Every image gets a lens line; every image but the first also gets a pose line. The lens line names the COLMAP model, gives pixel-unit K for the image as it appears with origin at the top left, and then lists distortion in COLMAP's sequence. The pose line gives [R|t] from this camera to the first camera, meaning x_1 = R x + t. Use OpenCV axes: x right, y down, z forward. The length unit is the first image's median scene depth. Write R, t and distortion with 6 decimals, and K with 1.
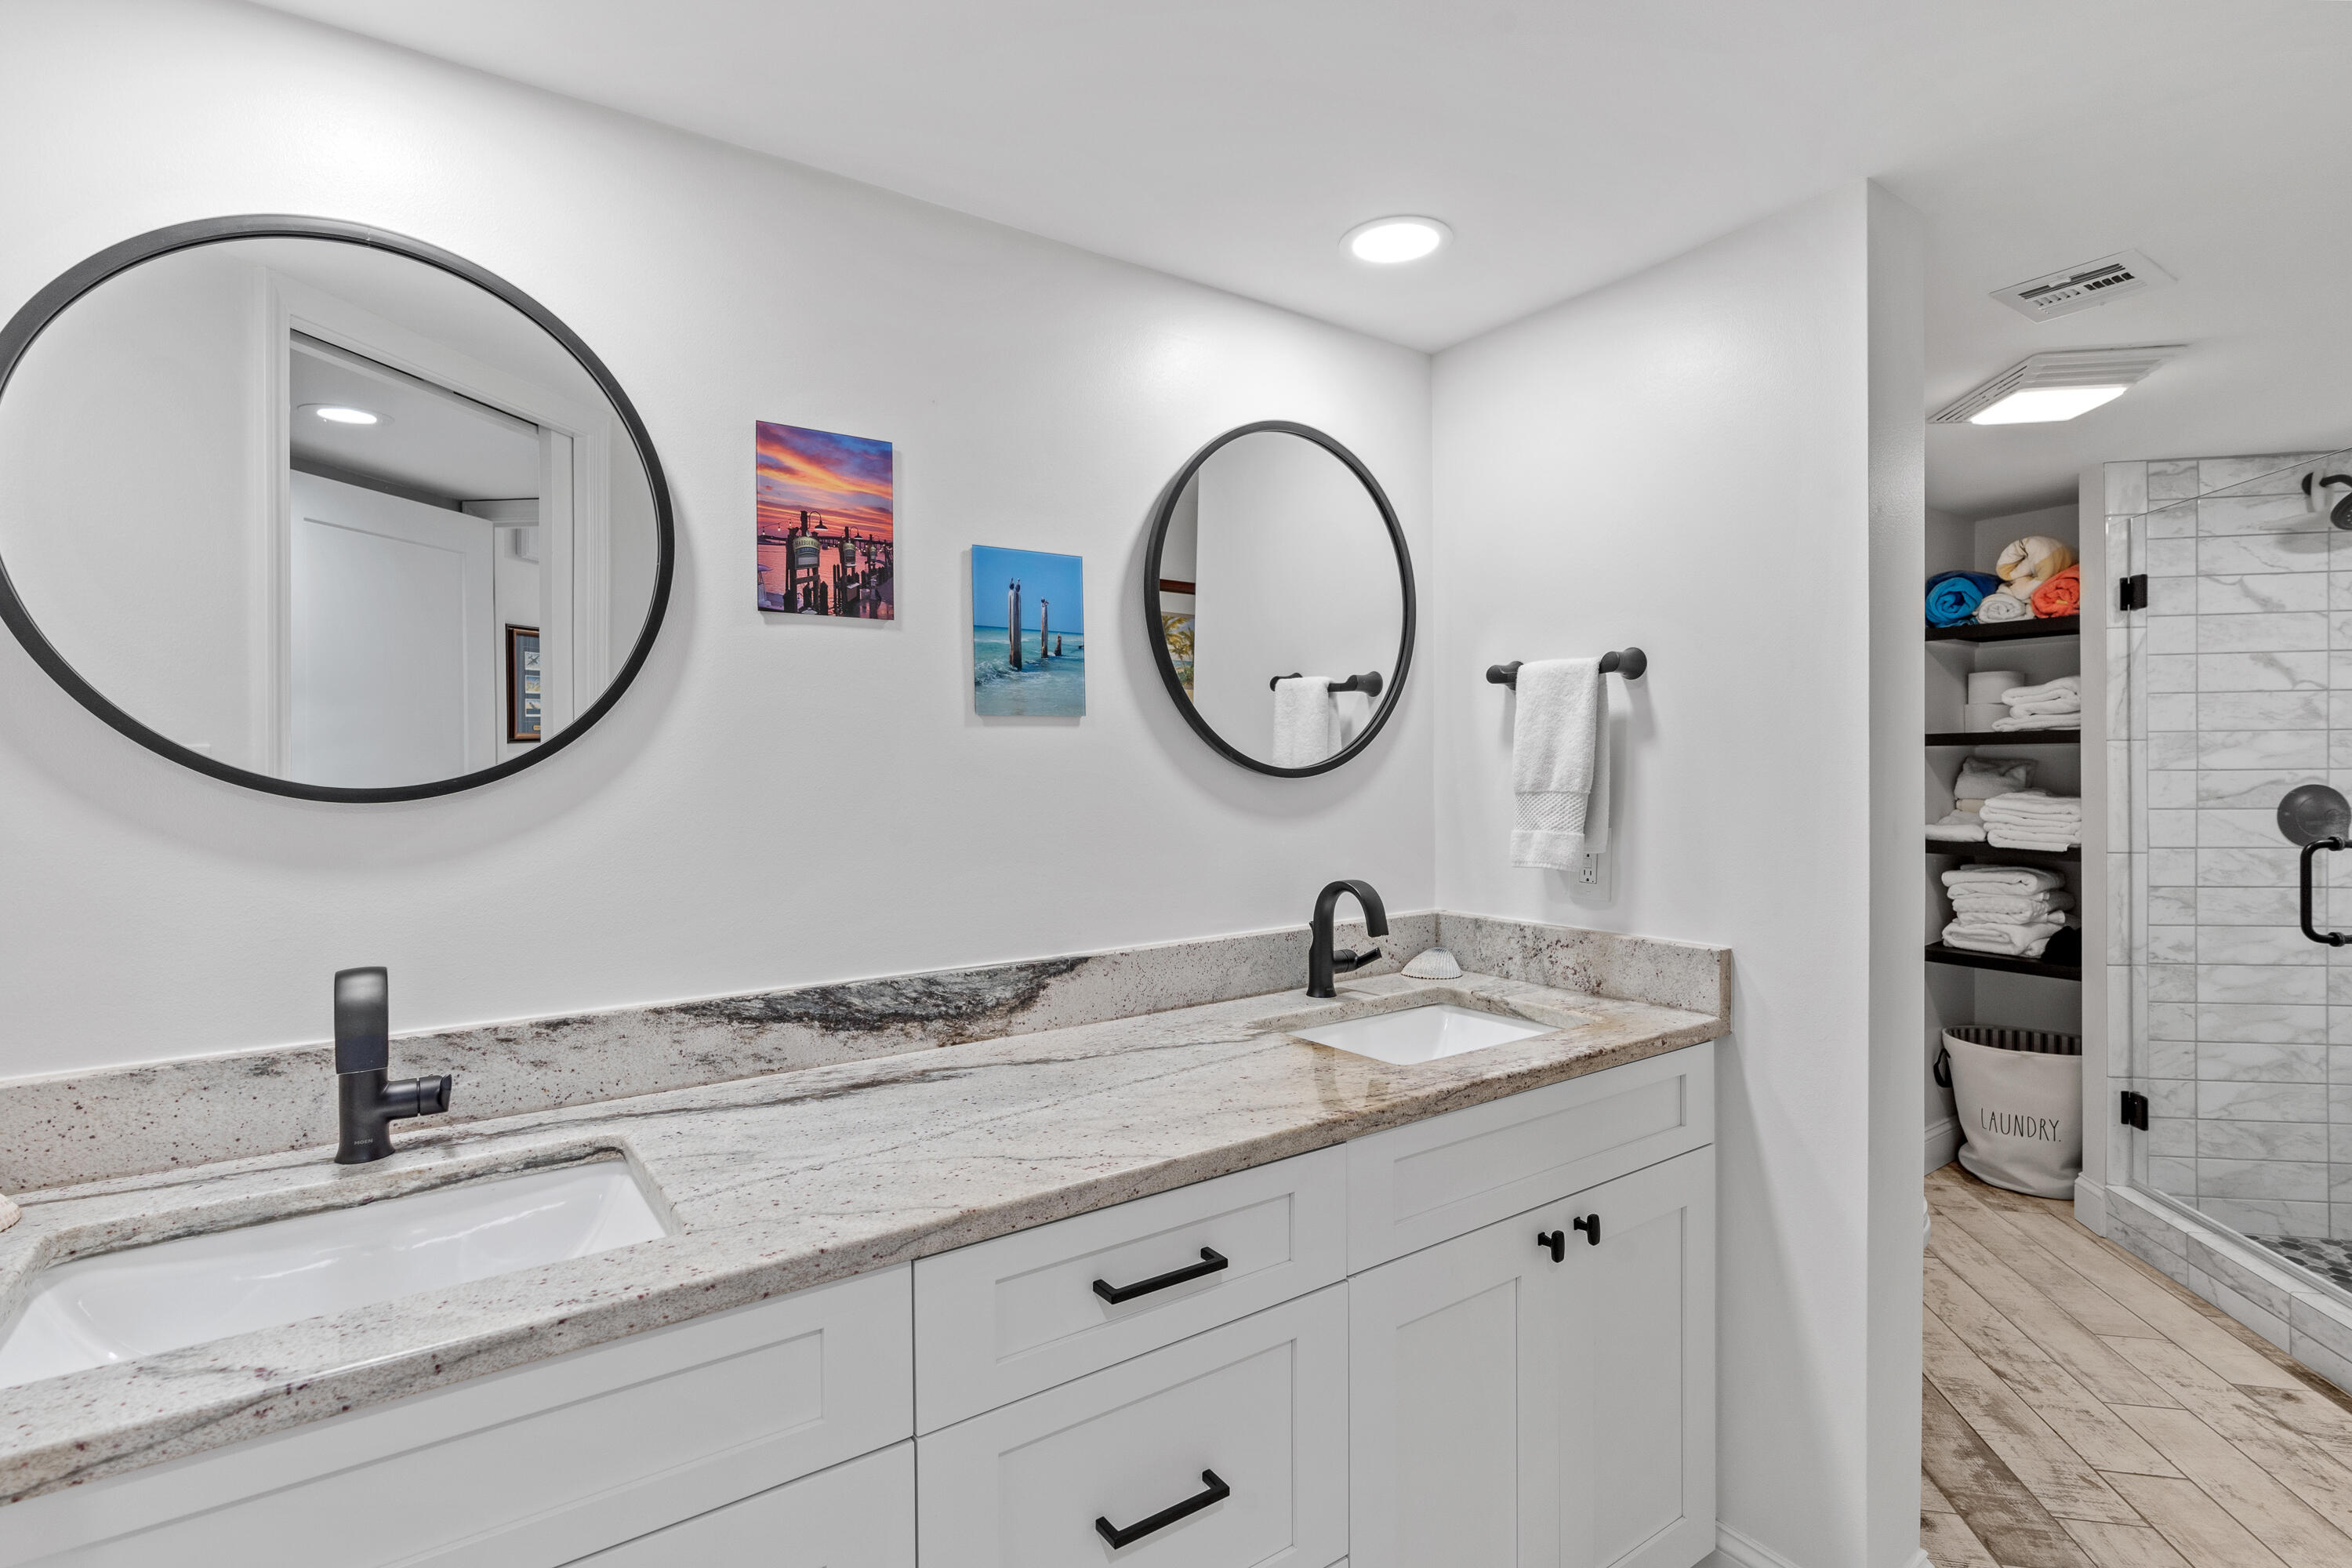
lens RADIAL K [[1135.0, 0, 1161.2], [0, 1135.0, 772.1], [0, 0, 1]] dist [-0.001658, 0.001954]
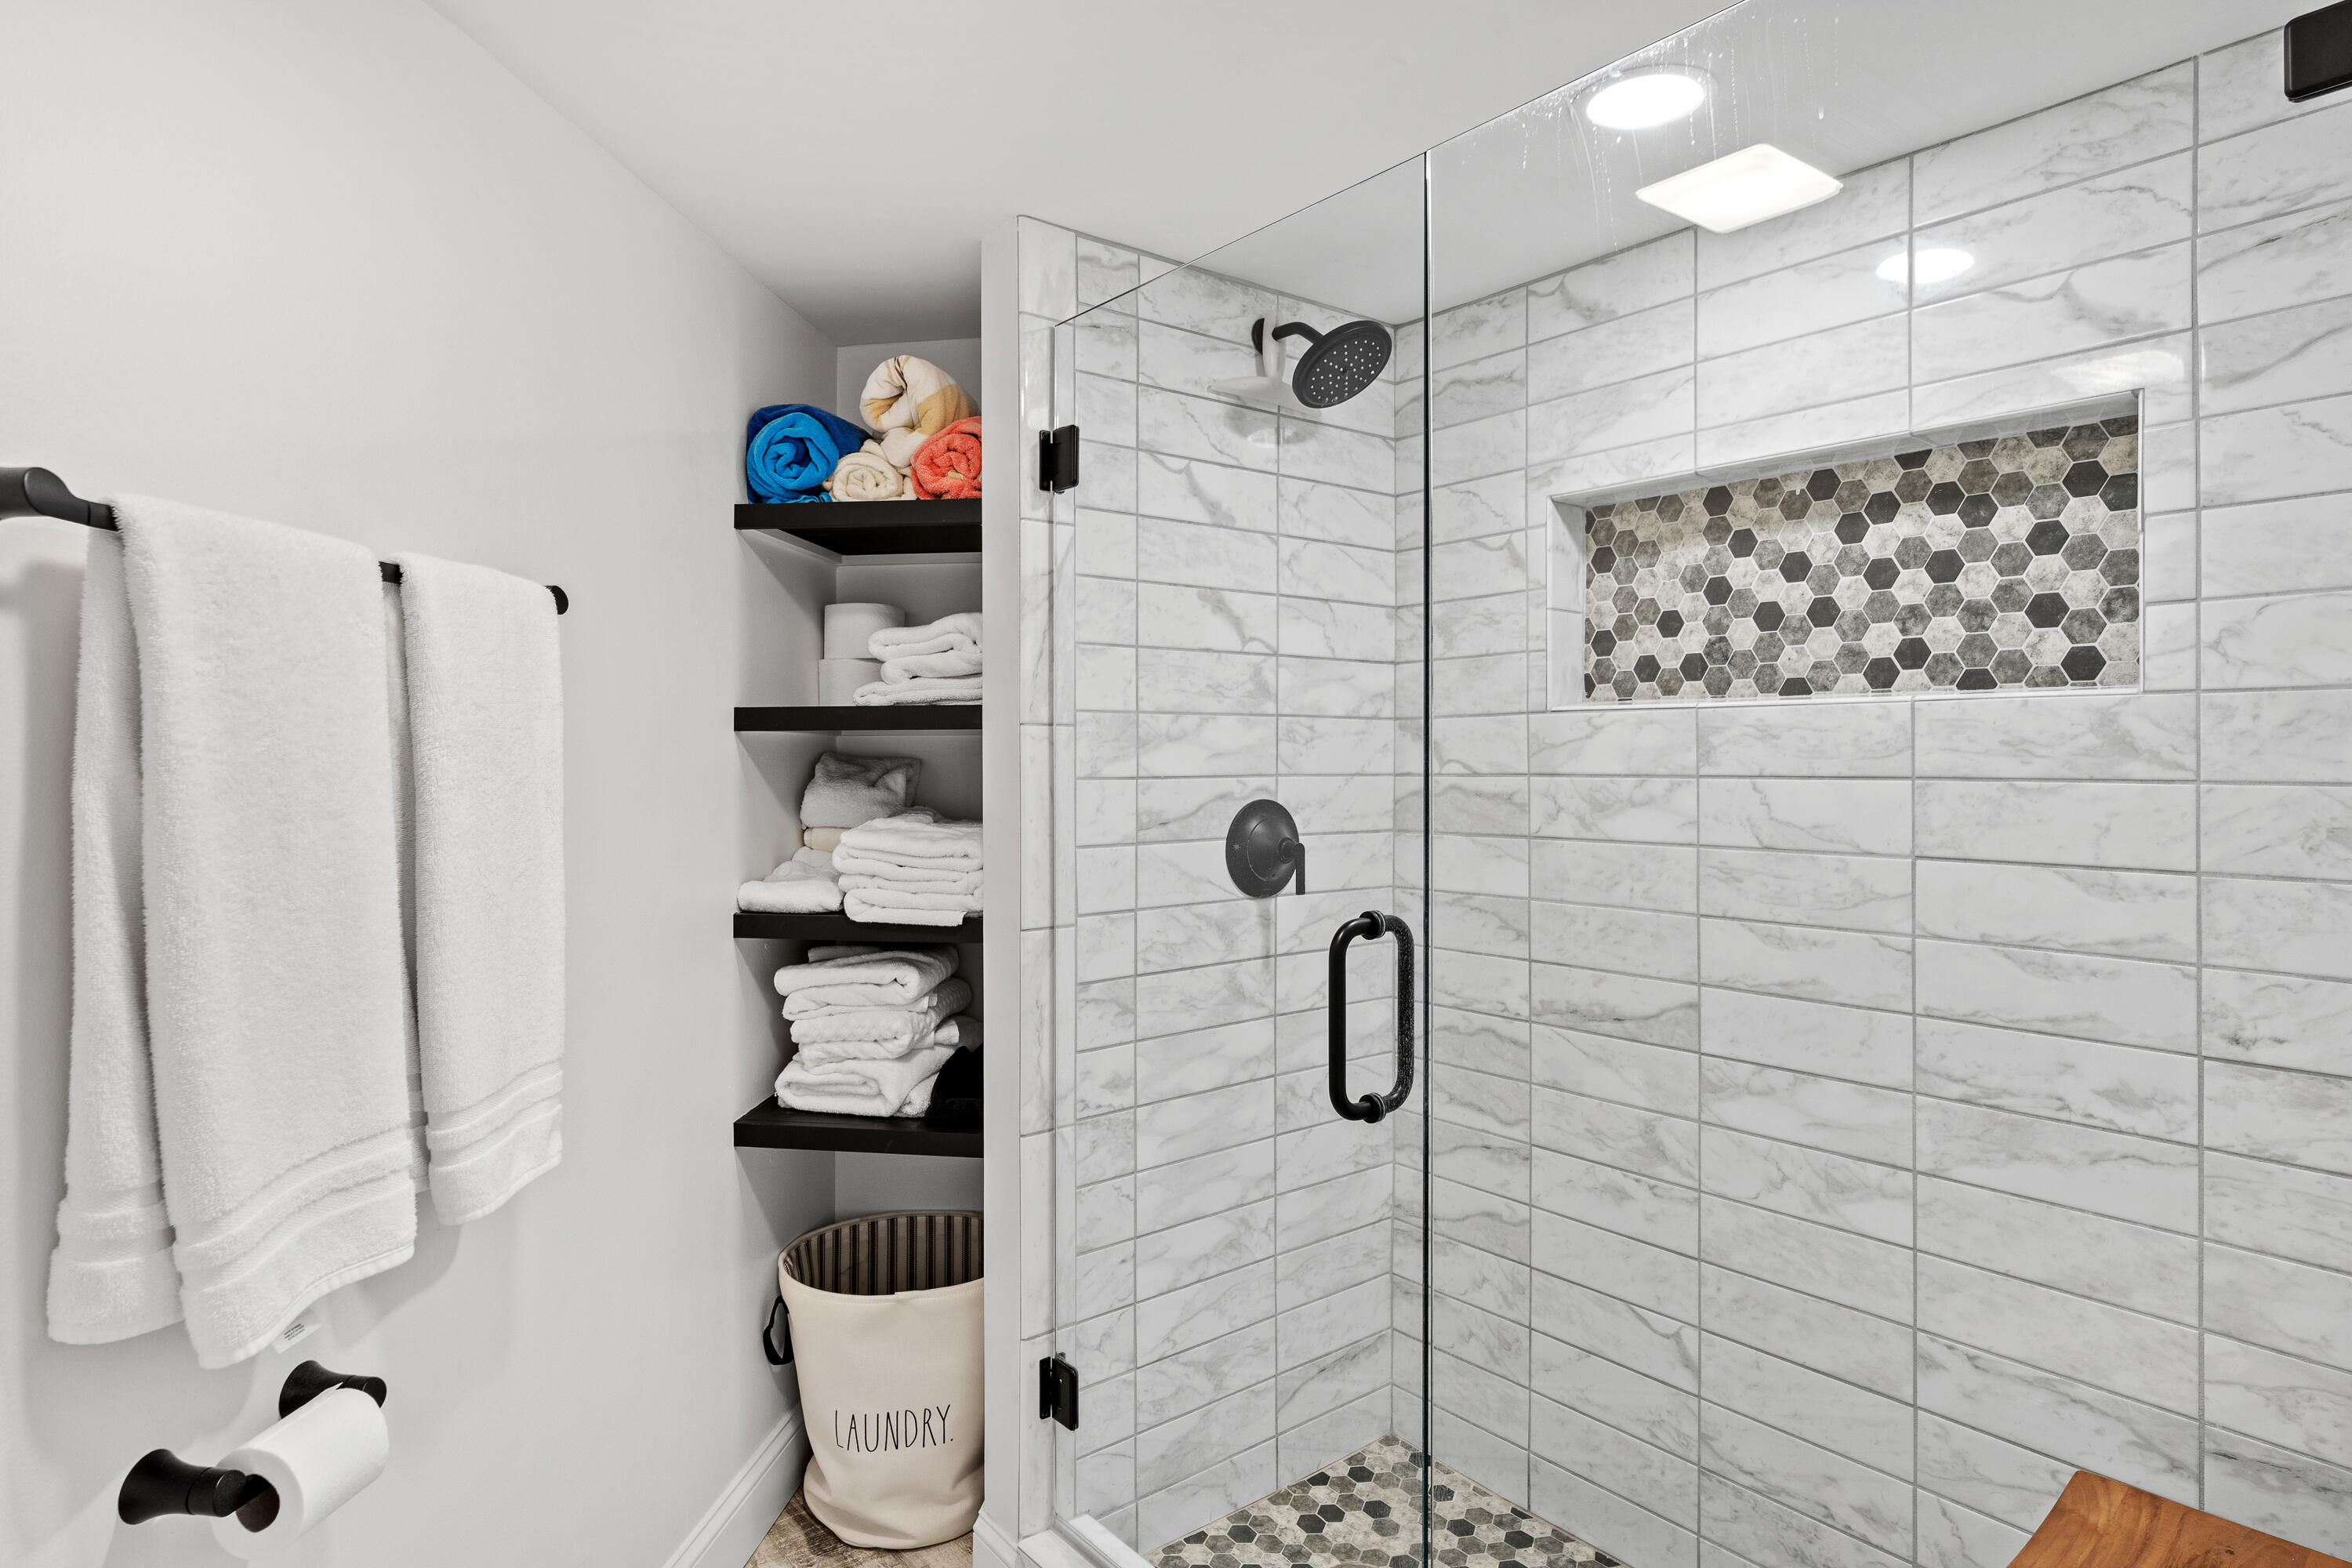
lens RADIAL K [[1290.6, 0, 1170.2], [0, 1290.6, 760.0], [0, 0, 1]] dist [-0.002913, 0.002318]
pose [[0.669773, 0.003458, 0.742558, 0.323650], [-0.000719, 0.999992, -0.004008, -0.006399], [-0.742566, 0.002150, 0.669769, 0.408608]]
